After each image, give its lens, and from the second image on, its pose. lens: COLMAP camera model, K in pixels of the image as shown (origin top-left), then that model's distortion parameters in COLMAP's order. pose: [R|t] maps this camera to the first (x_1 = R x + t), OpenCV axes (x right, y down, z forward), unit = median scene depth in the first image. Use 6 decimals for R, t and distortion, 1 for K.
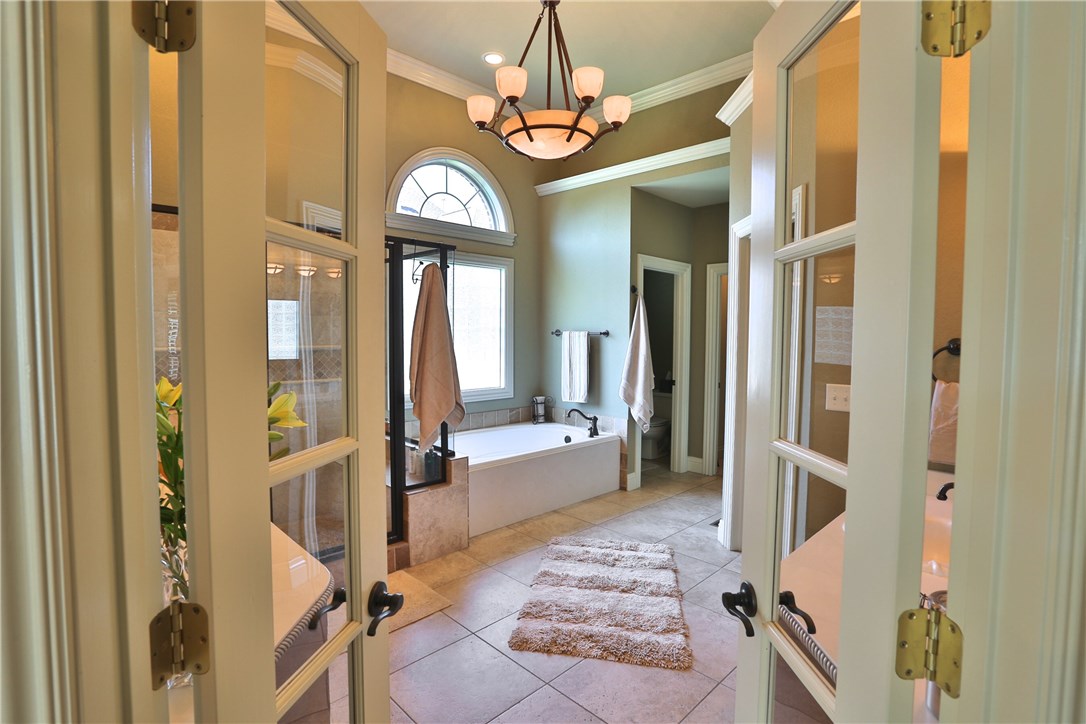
lens RADIAL K [[529.0, 0, 549.0], [0, 529.0, 359.6], [0, 0, 1]] dist [-0.063564, 0.026735]
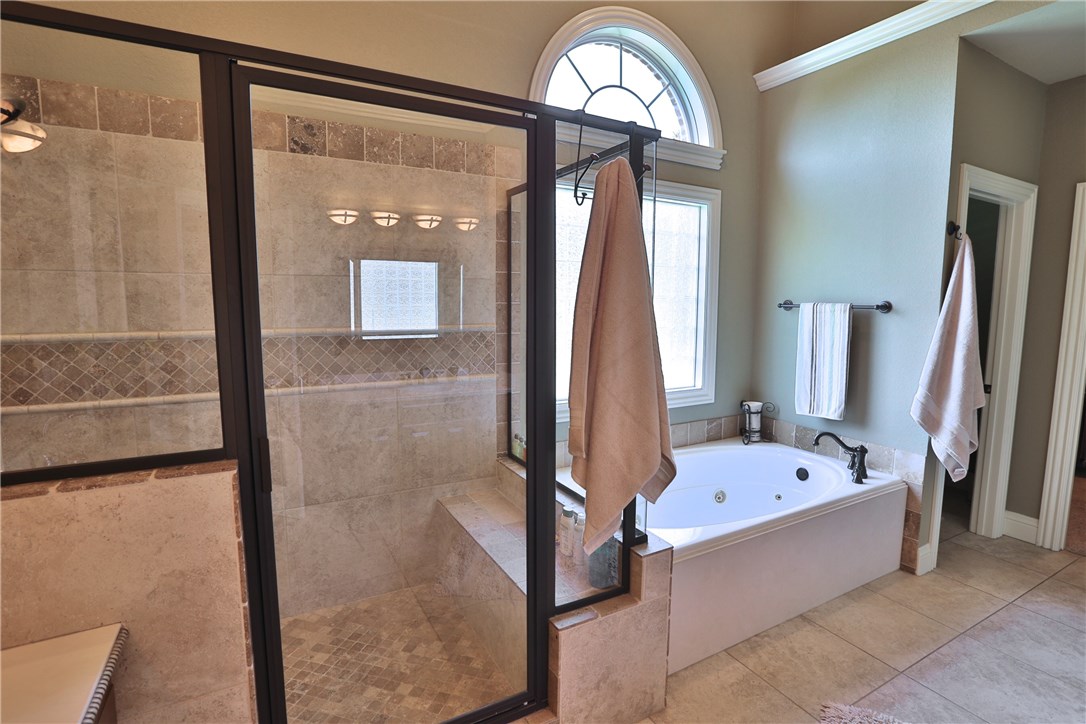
lens RADIAL K [[529.0, 0, 549.0], [0, 529.0, 359.6], [0, 0, 1]] dist [-0.063564, 0.026735]
pose [[0.961925, 0.028513, -0.271822, -0.097994], [-0.012369, 0.998066, 0.060920, -0.021674], [0.273033, -0.055238, 0.960418, 0.347611]]
